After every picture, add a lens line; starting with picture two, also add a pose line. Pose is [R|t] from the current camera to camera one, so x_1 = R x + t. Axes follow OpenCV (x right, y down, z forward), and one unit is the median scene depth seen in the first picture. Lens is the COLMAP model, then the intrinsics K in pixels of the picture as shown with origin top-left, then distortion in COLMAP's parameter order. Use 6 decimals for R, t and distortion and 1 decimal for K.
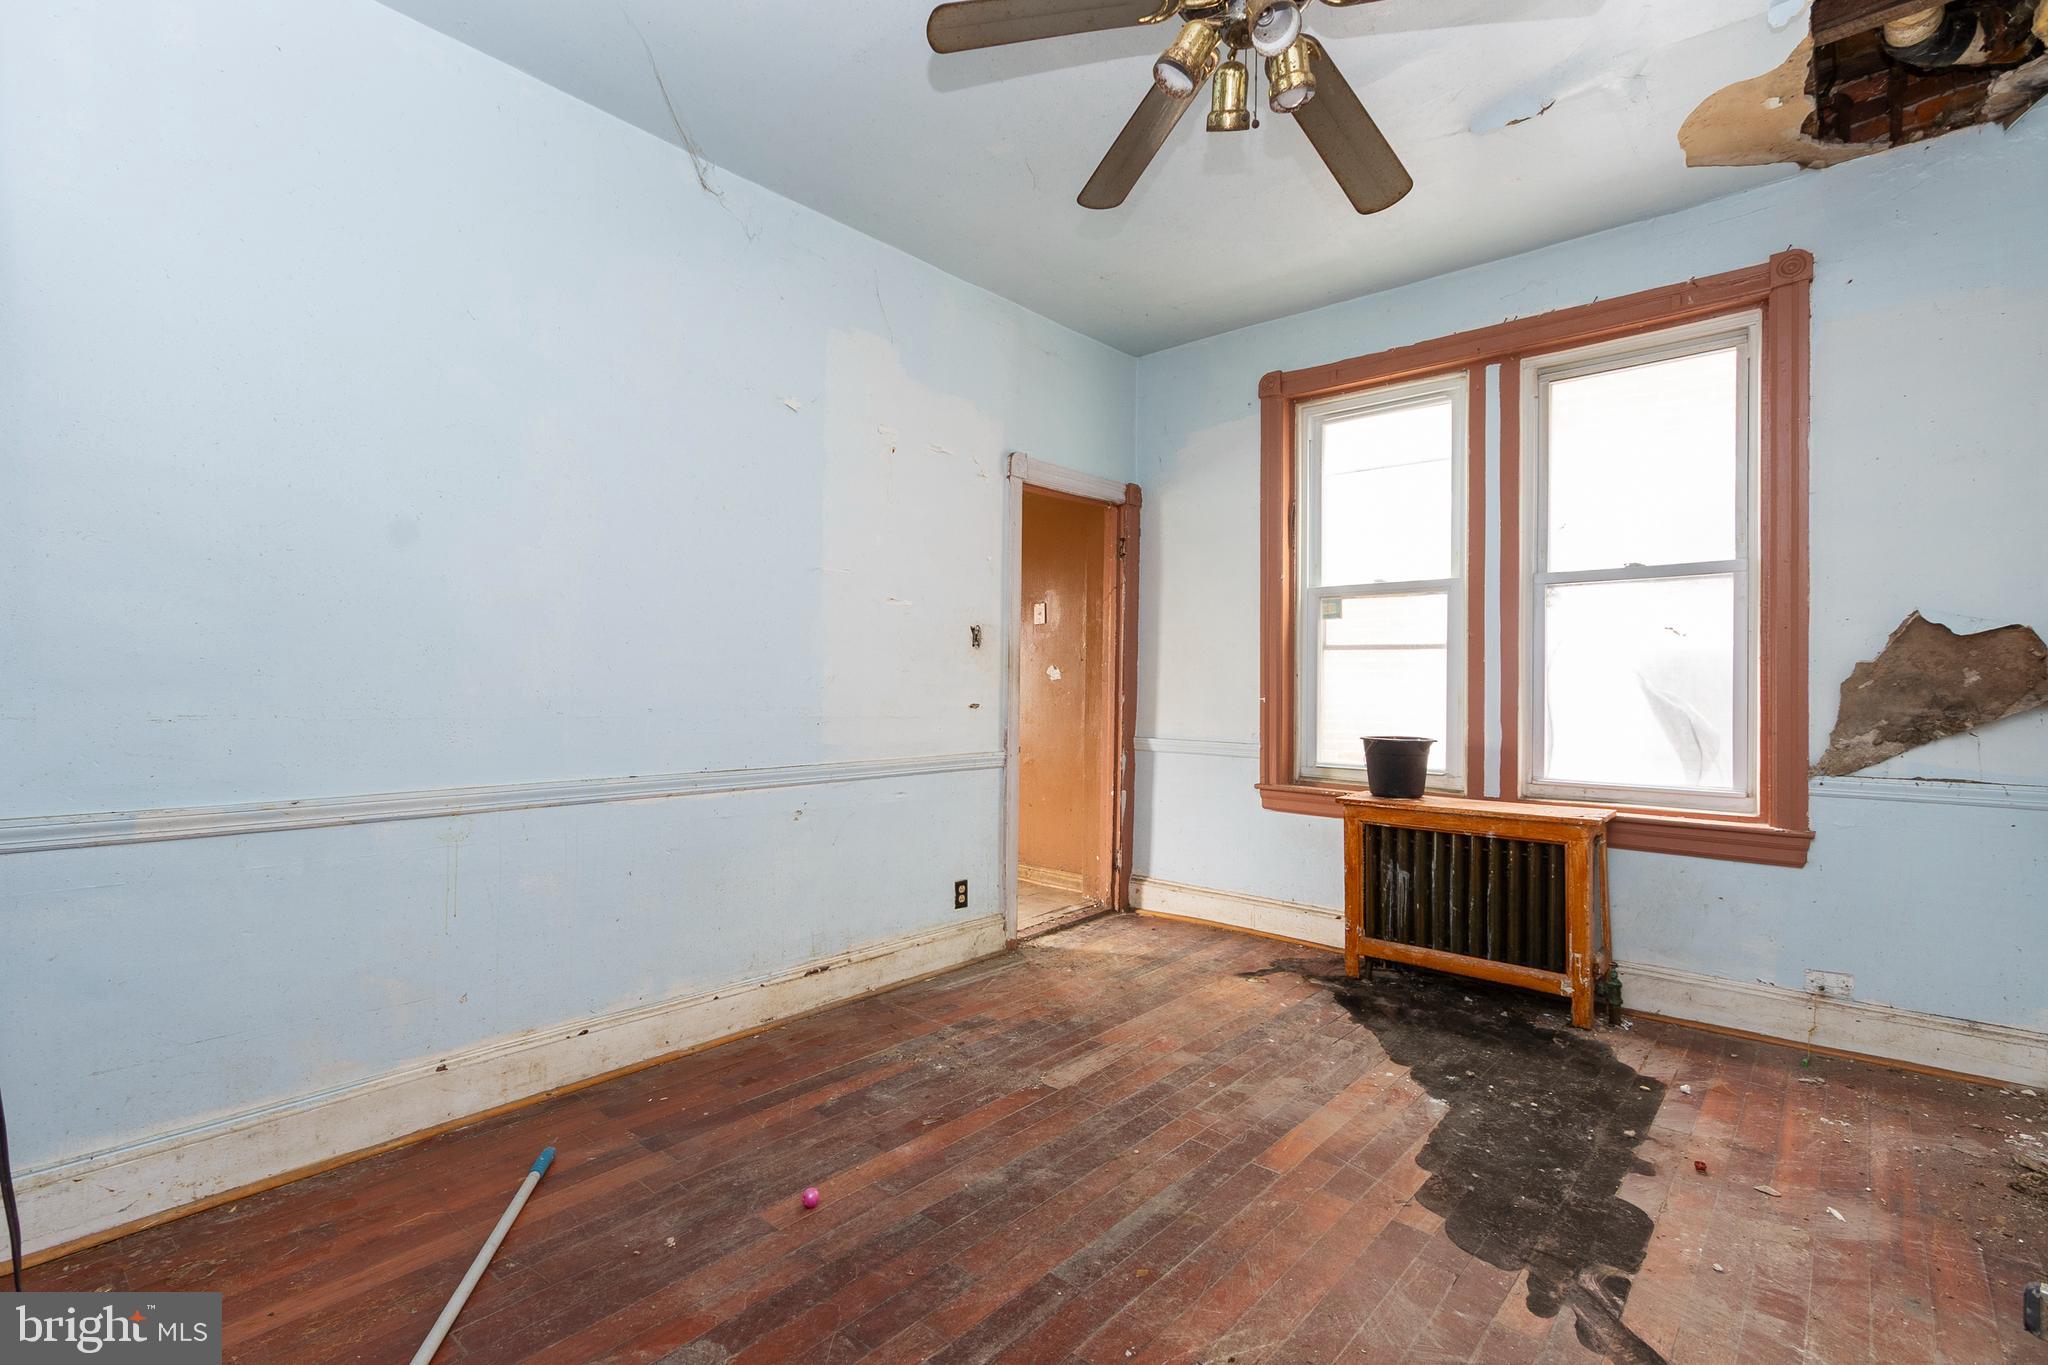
lens RADIAL K [[932.7, 0, 1013.6], [0, 932.7, 672.9], [0, 0, 1]] dist [-0.000435, -0.000164]
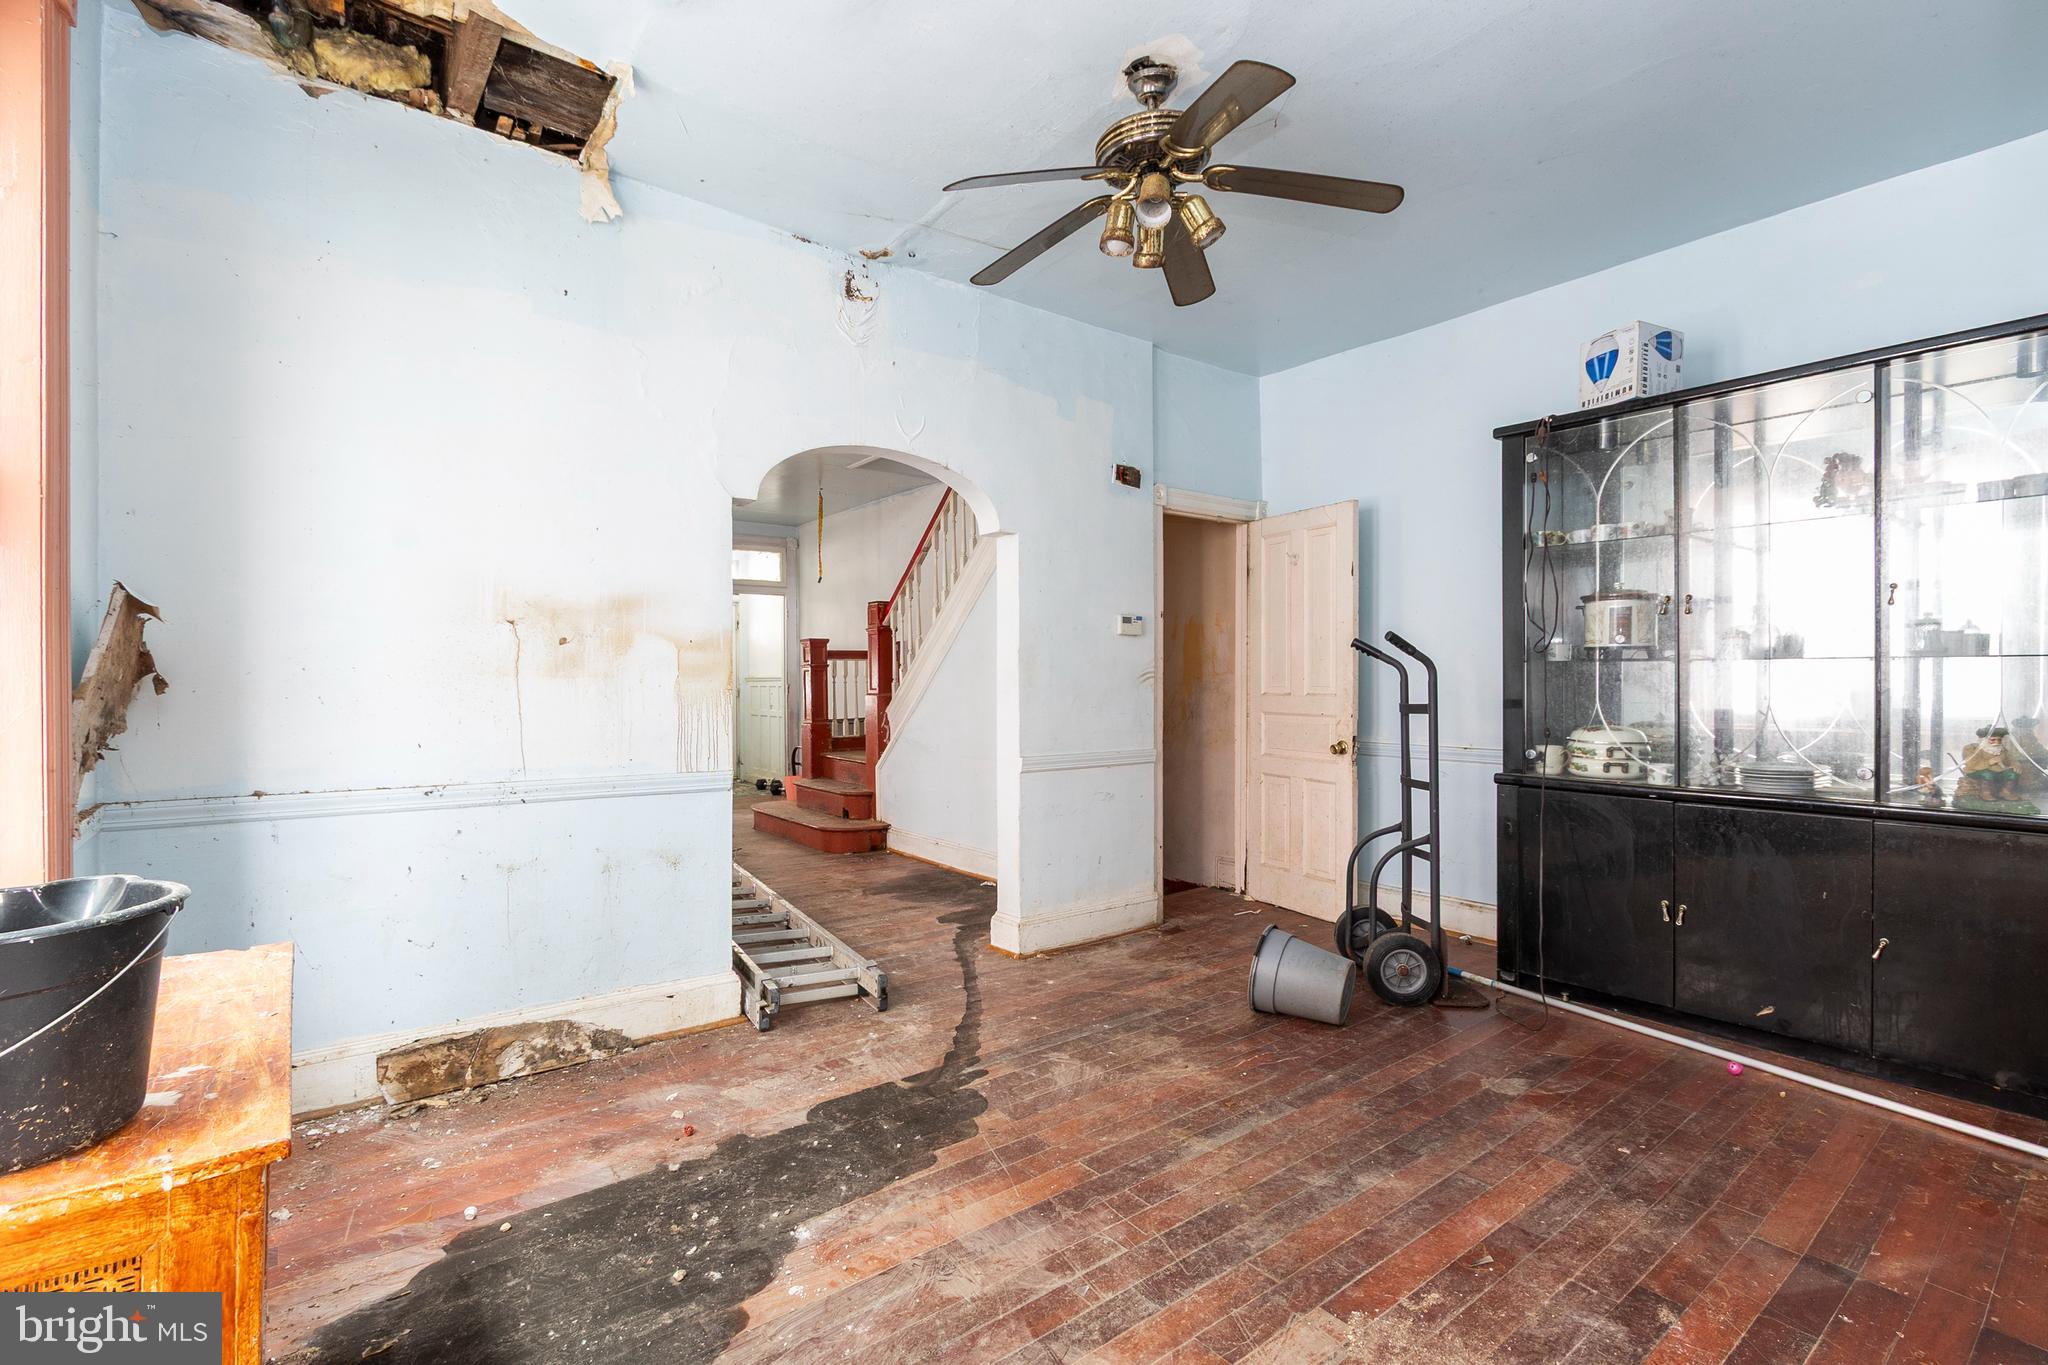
lens RADIAL K [[924.4, 0, 1011.6], [0, 924.4, 691.6], [0, 0, 1]] dist [0.004799, -0.000076]
pose [[-0.983414, -0.006868, 0.181247, 0.138518], [-0.007505, 0.999968, -0.002833, 0.013248], [-0.181222, -0.004146, -0.983433, 1.590385]]
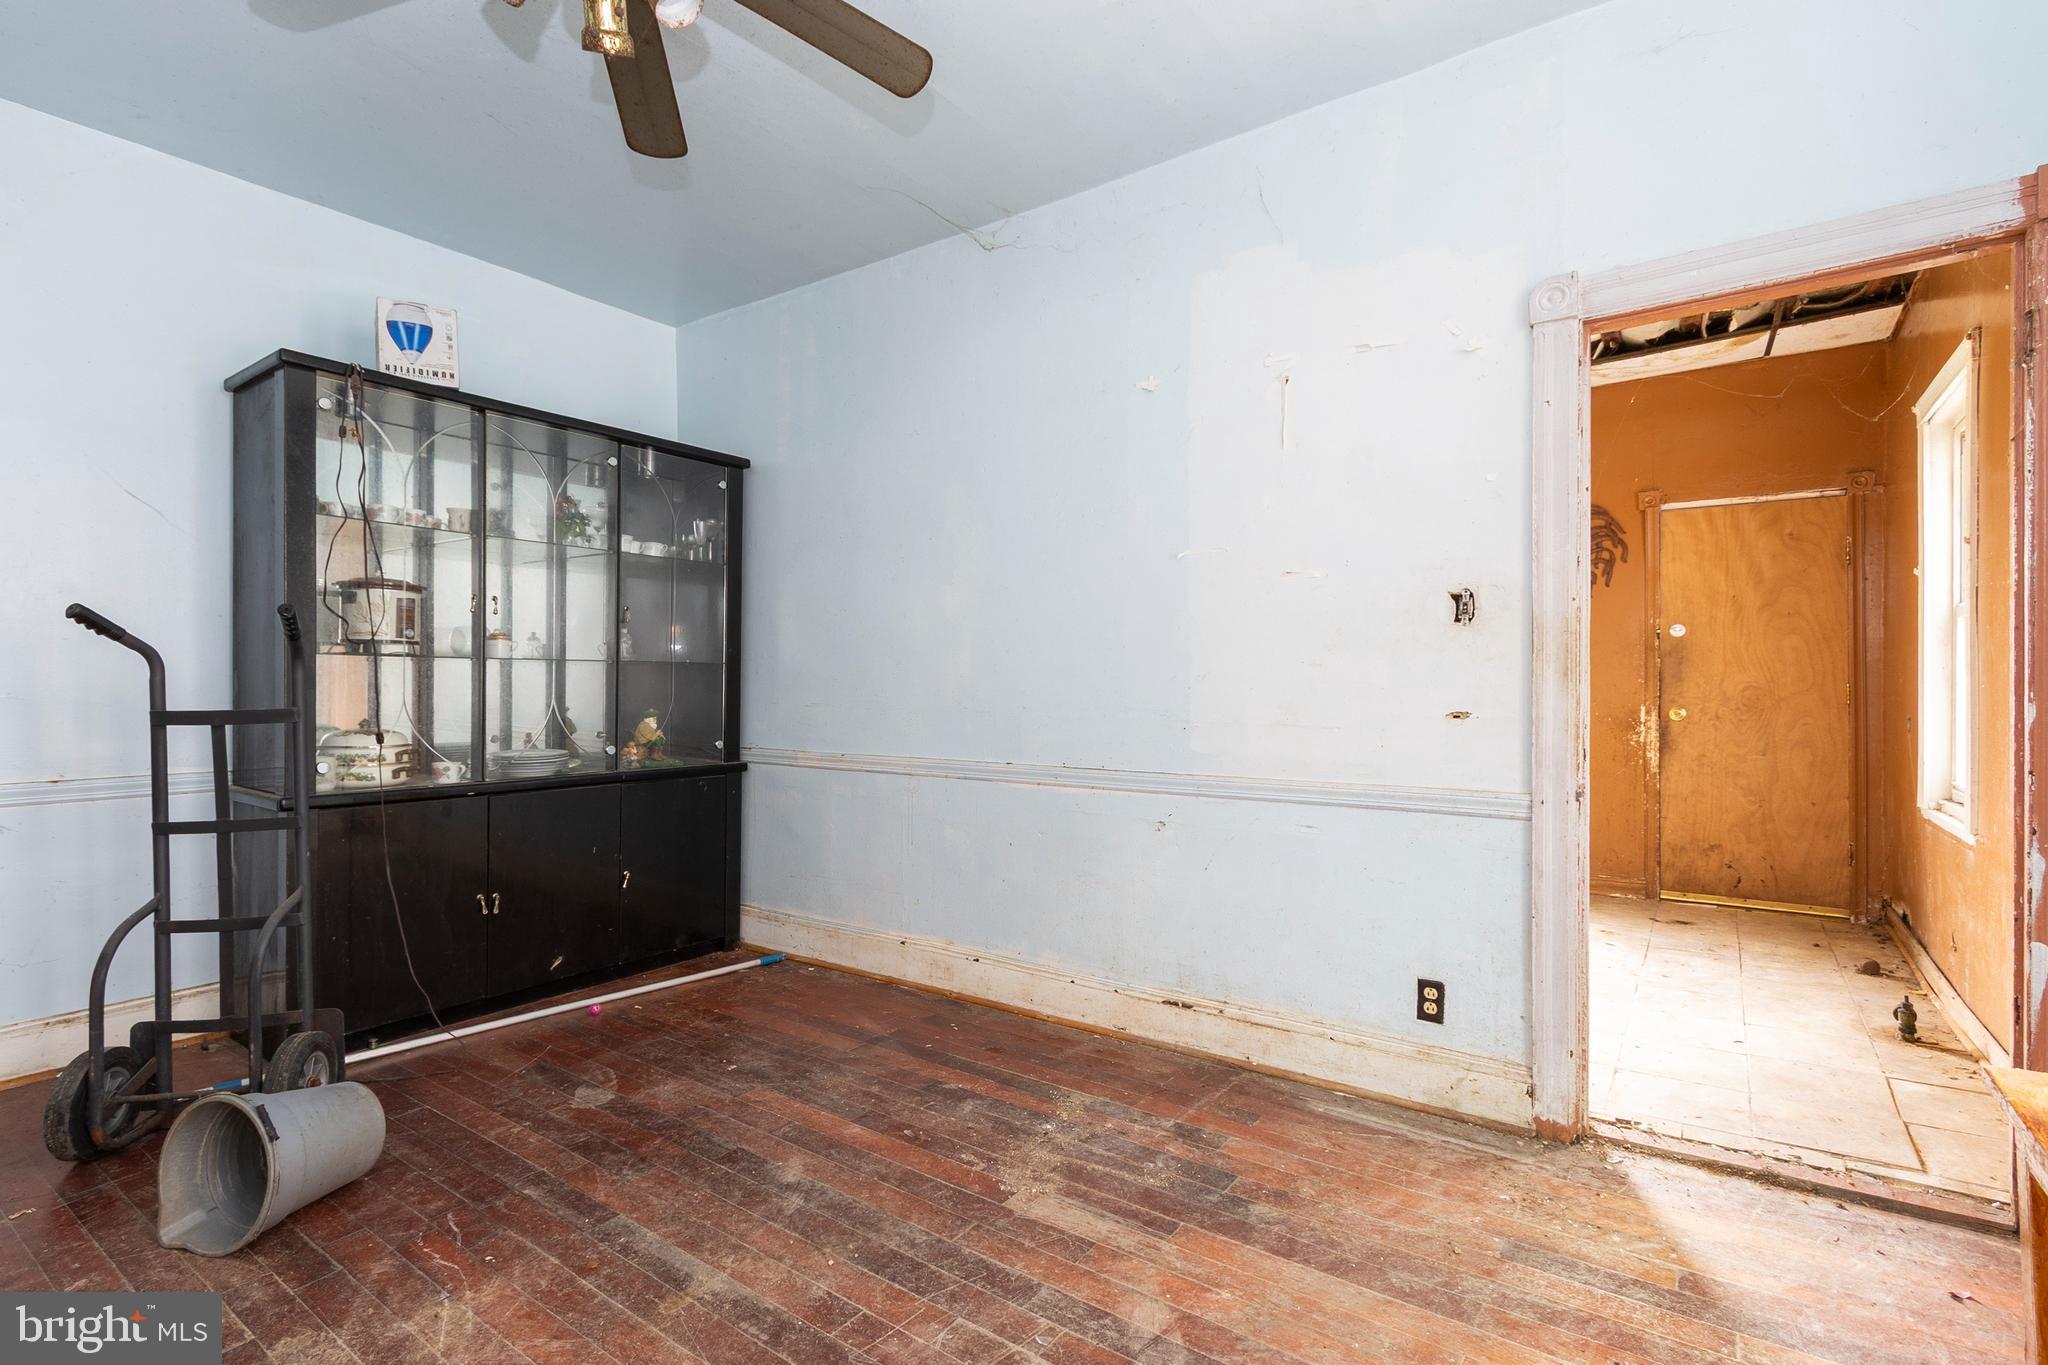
lens RADIAL K [[947.6, 0, 1024.0], [0, 947.6, 682.5], [0, 0, 1]] dist [0.003335, 0.000098]
pose [[0.110405, -0.006886, -0.993863, 0.791913], [0.018522, 0.999817, -0.004870, 0.014815], [0.993714, -0.017870, 0.110513, 0.884996]]
